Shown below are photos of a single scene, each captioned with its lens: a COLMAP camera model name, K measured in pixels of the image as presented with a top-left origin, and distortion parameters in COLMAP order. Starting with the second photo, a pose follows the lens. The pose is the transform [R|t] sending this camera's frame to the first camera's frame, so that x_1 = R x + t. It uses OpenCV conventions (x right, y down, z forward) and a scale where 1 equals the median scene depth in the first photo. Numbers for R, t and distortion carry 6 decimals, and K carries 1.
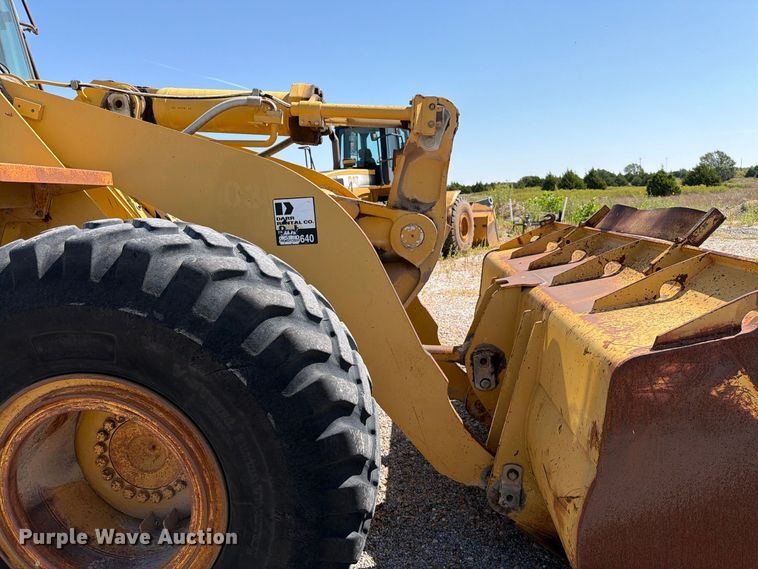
lens RADIAL K [[535.2, 0, 379.0], [0, 535.2, 284.5], [0, 0, 1]] dist [0.108973, -0.160372]
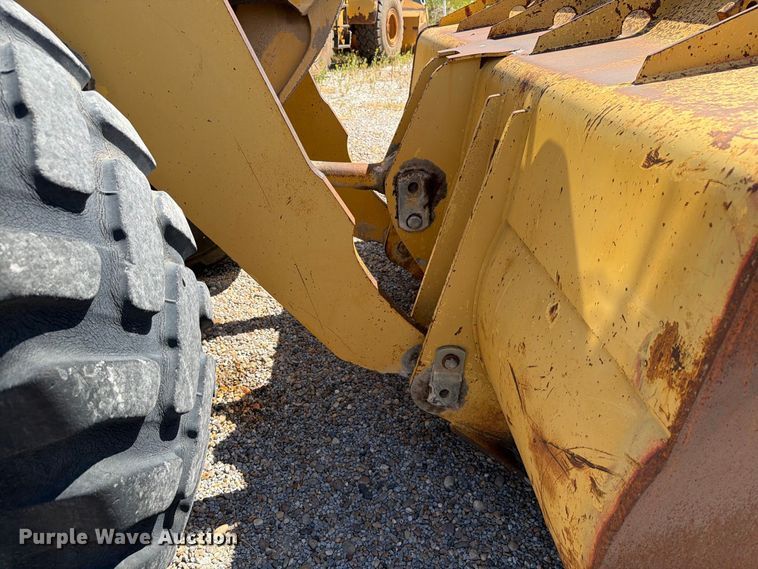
lens RADIAL K [[535.2, 0, 379.0], [0, 535.2, 284.5], [0, 0, 1]] dist [0.108973, -0.160372]
pose [[0.990590, -0.026223, 0.134326, 0.067363], [-0.017104, 0.950056, 0.311609, 0.056017], [-0.135788, -0.310975, 0.940668, 0.380603]]
